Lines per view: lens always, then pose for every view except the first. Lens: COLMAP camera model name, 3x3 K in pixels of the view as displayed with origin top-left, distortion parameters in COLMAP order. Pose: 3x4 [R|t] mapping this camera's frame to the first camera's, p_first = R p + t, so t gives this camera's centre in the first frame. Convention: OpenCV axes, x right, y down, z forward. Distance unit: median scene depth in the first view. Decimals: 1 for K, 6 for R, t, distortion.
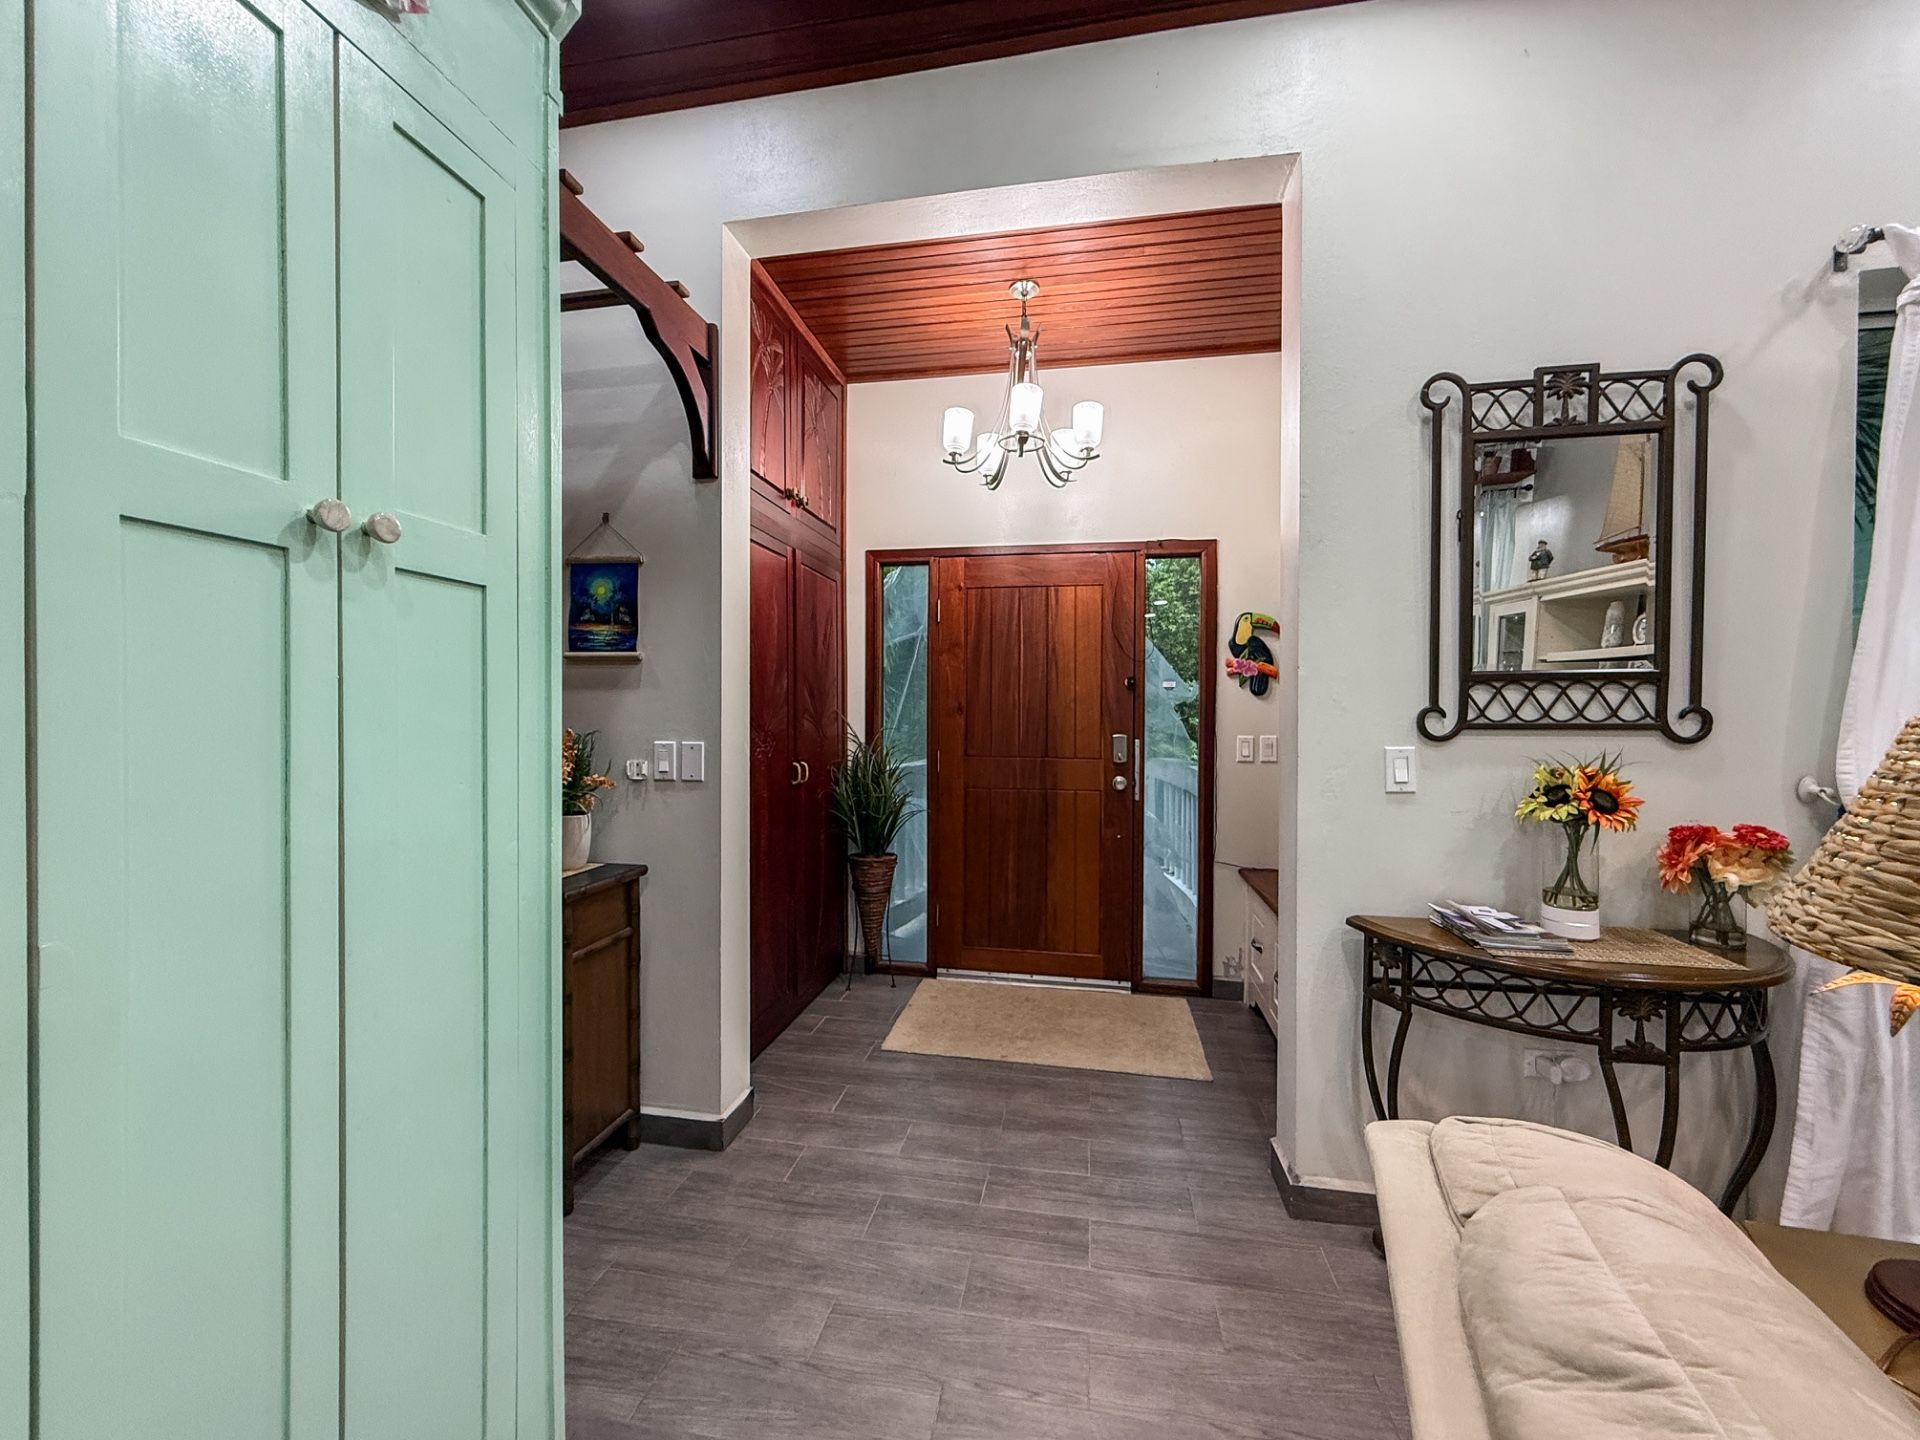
lens RADIAL K [[763.7, 0, 954.1], [0, 763.7, 718.9], [0, 0, 1]] dist [0.001567, -0.000205]
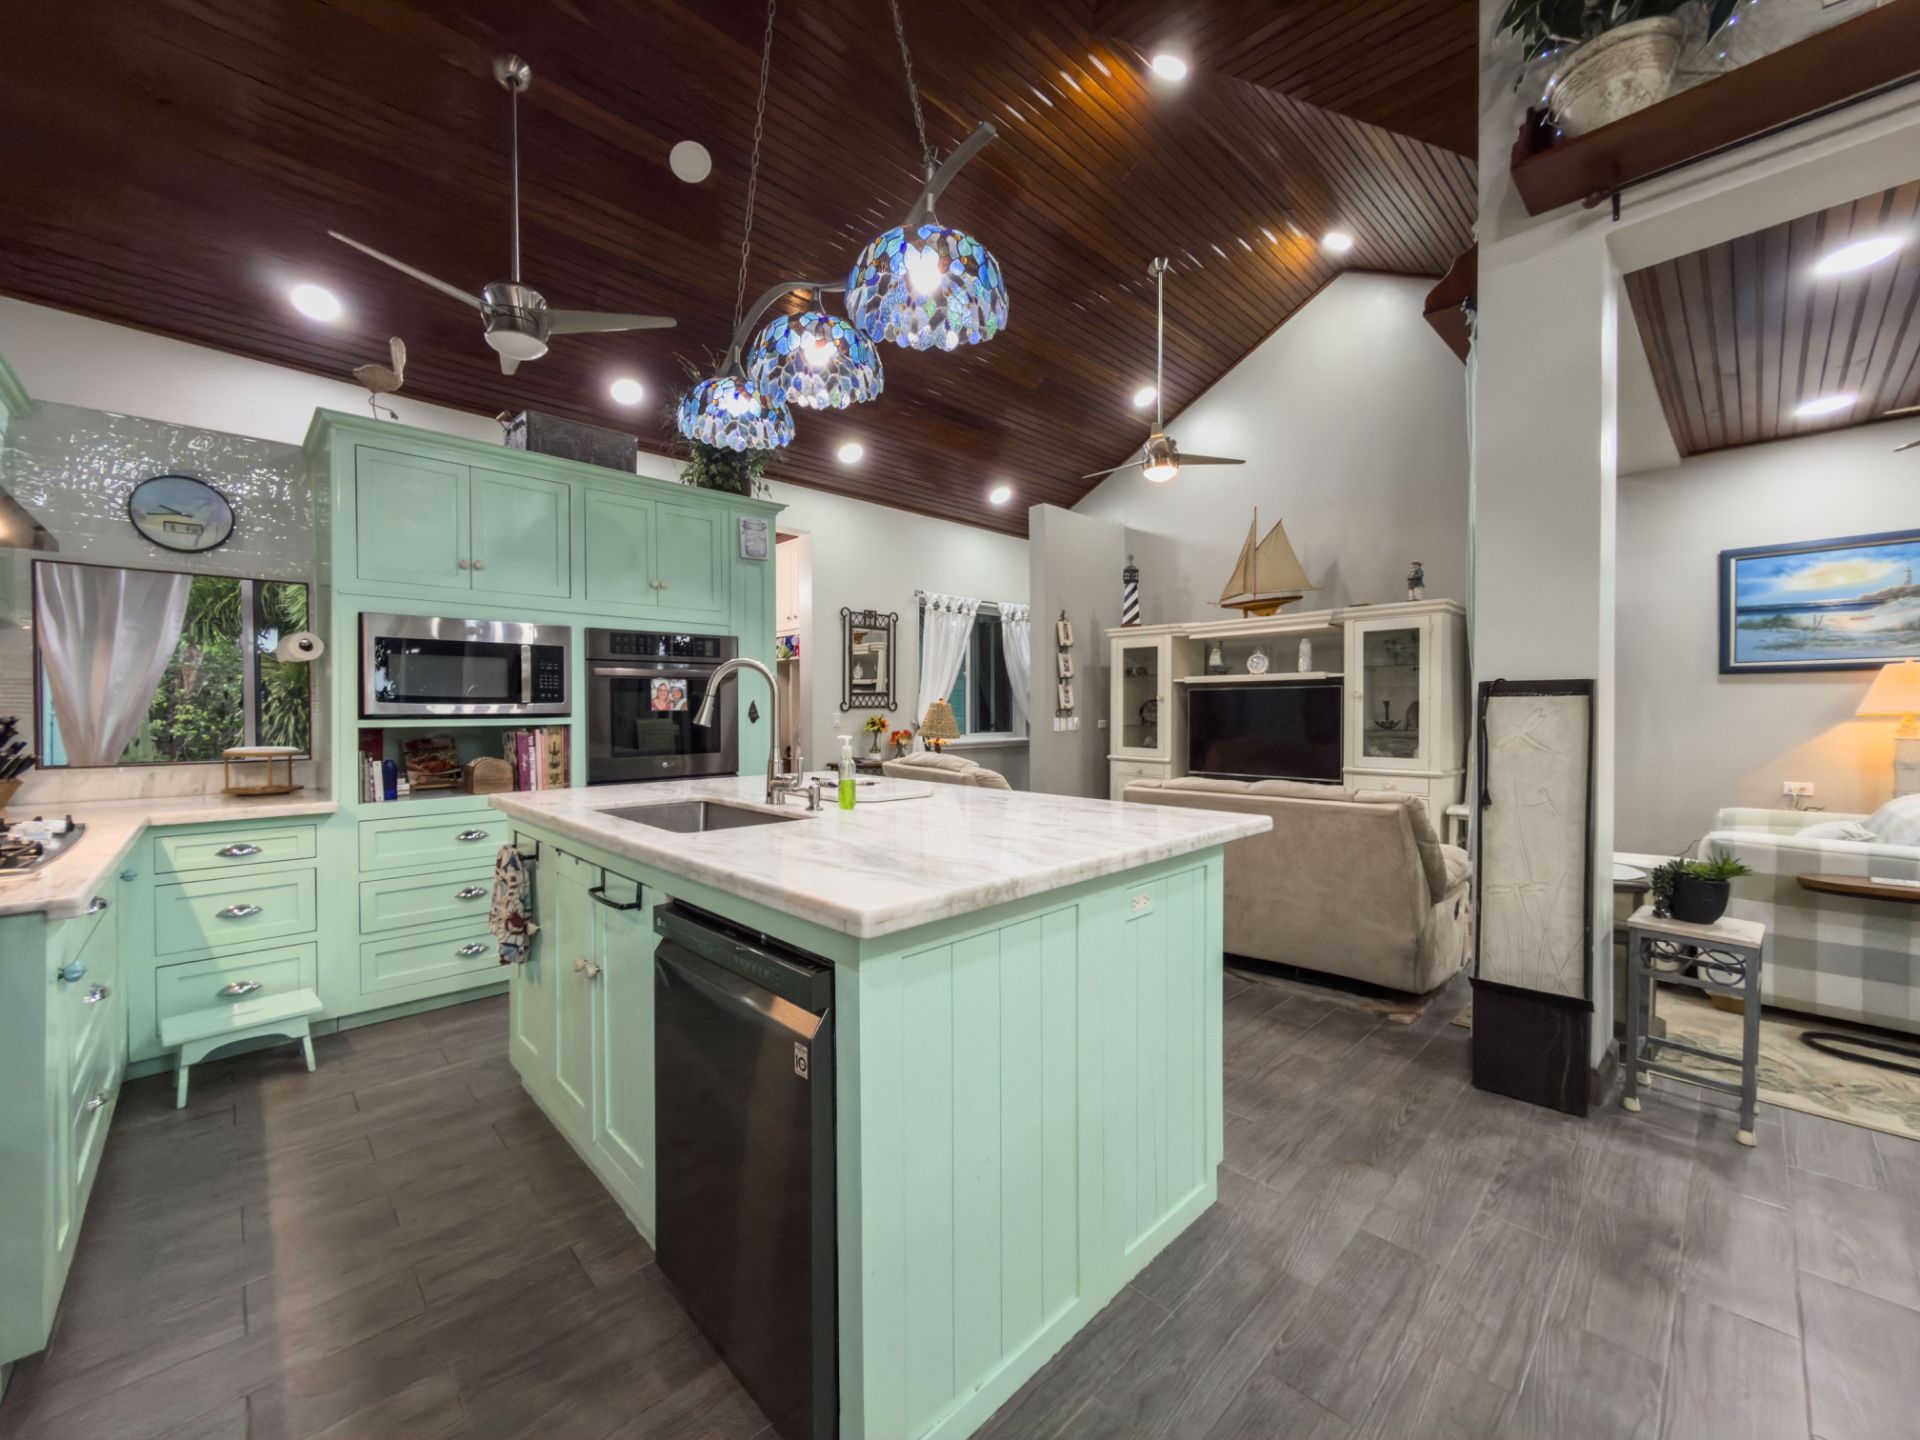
lens RADIAL K [[763.7, 0, 961.9], [0, 763.7, 719.8], [0, 0, 1]] dist [0.001567, -0.000205]
pose [[0.579302, -0.016380, 0.814948, -1.906398], [0.012853, 0.999857, 0.010960, 0.035991], [-0.815012, 0.004125, 0.579430, -1.460522]]
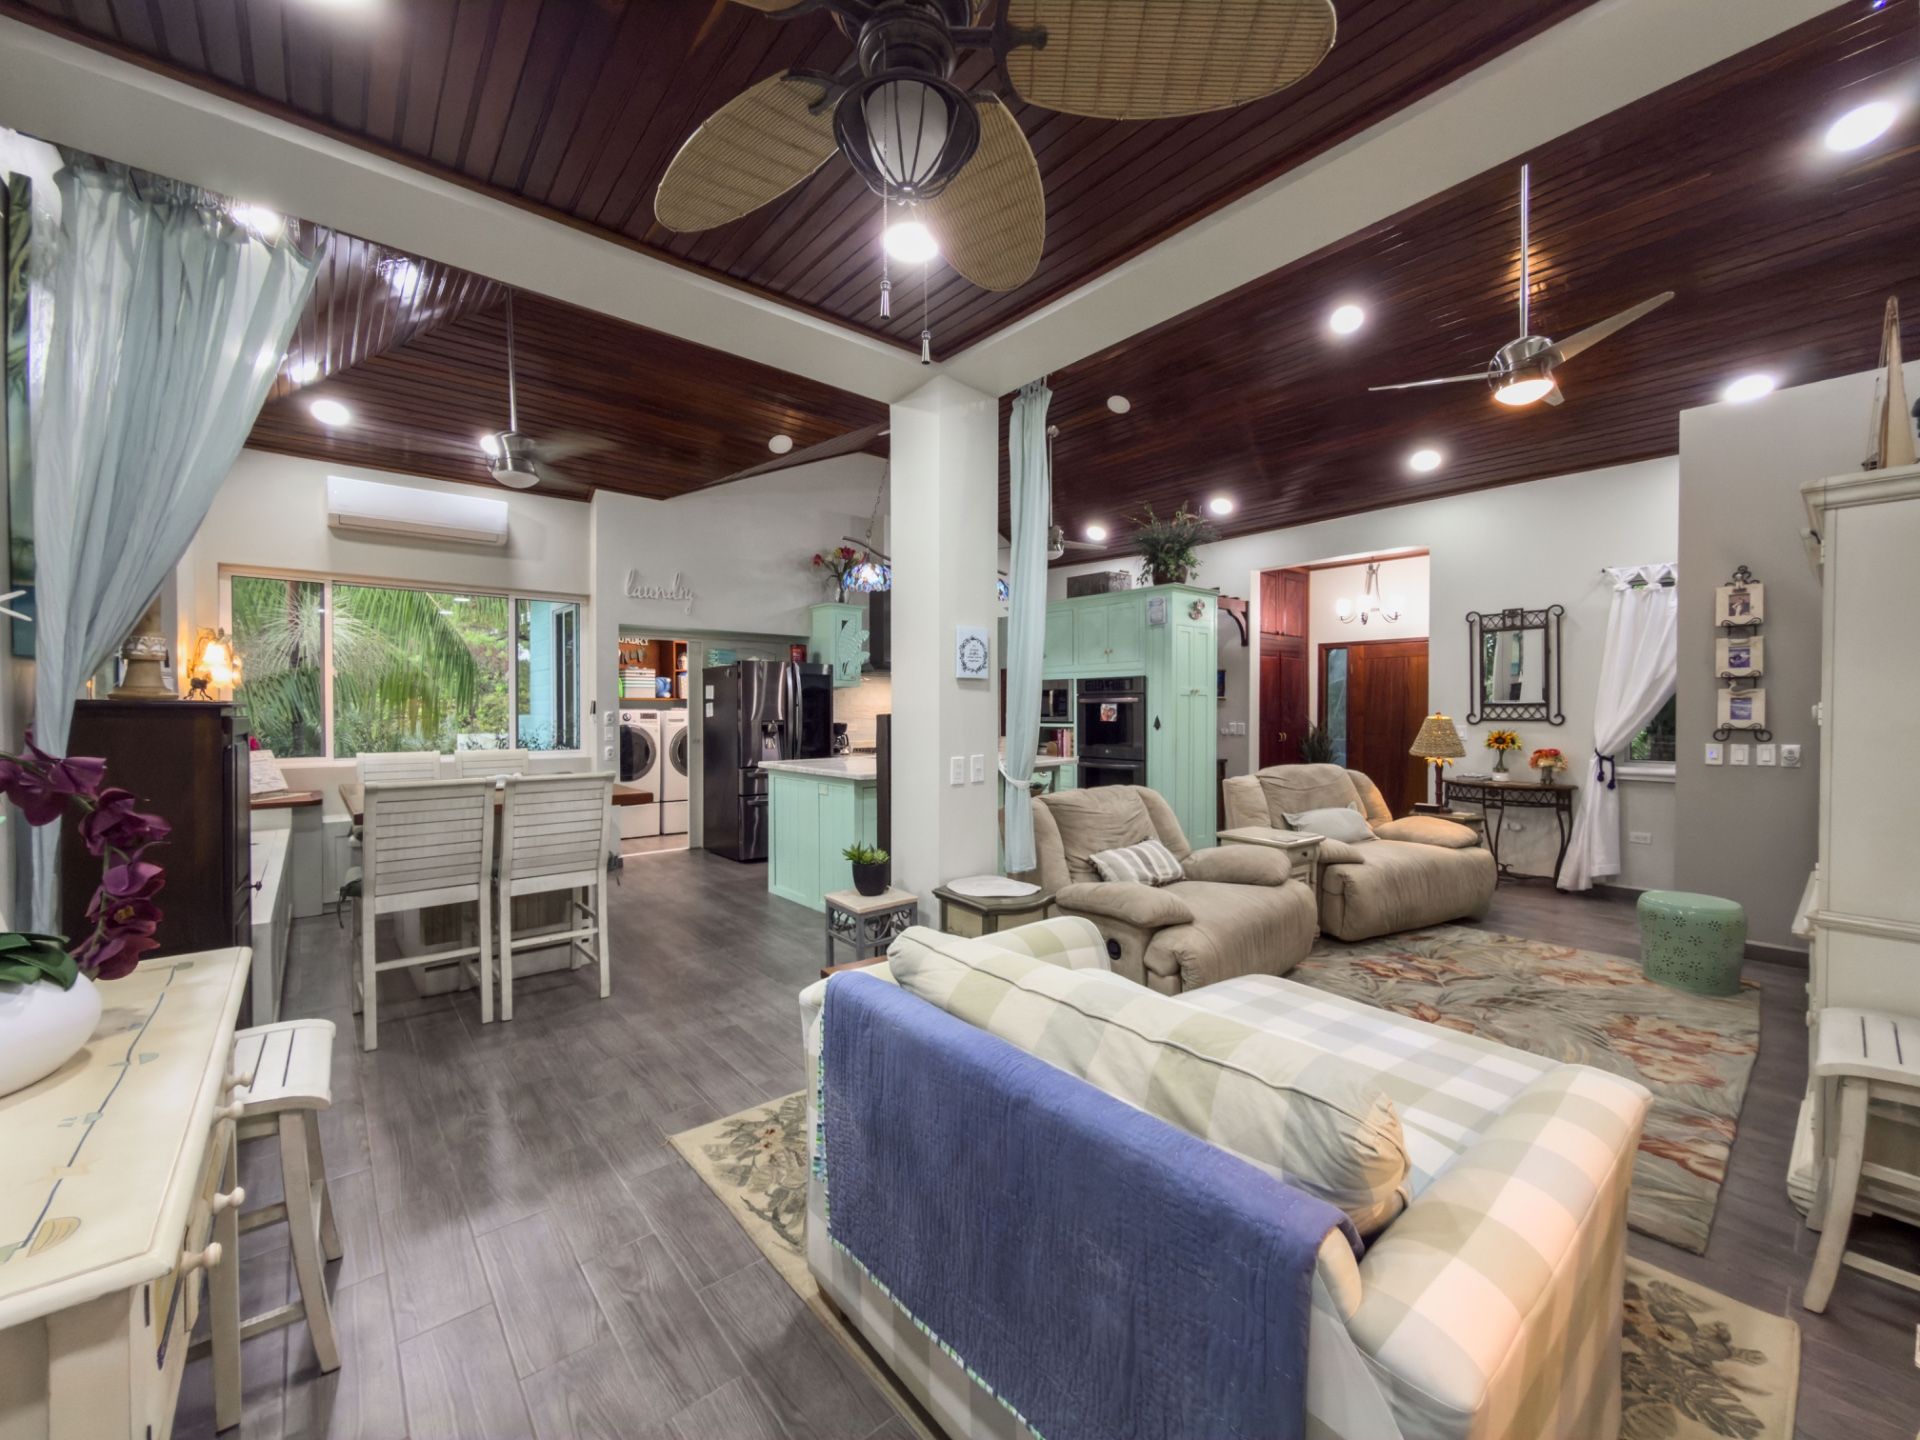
lens RADIAL K [[763.7, 0, 958.5], [0, 763.7, 718.0], [0, 0, 1]] dist [0.001567, -0.000205]
pose [[0.771500, 0.005067, -0.636209, 1.011283], [-0.003331, 0.999987, 0.003925, -0.002669], [0.636221, -0.000909, 0.771507, -2.880102]]
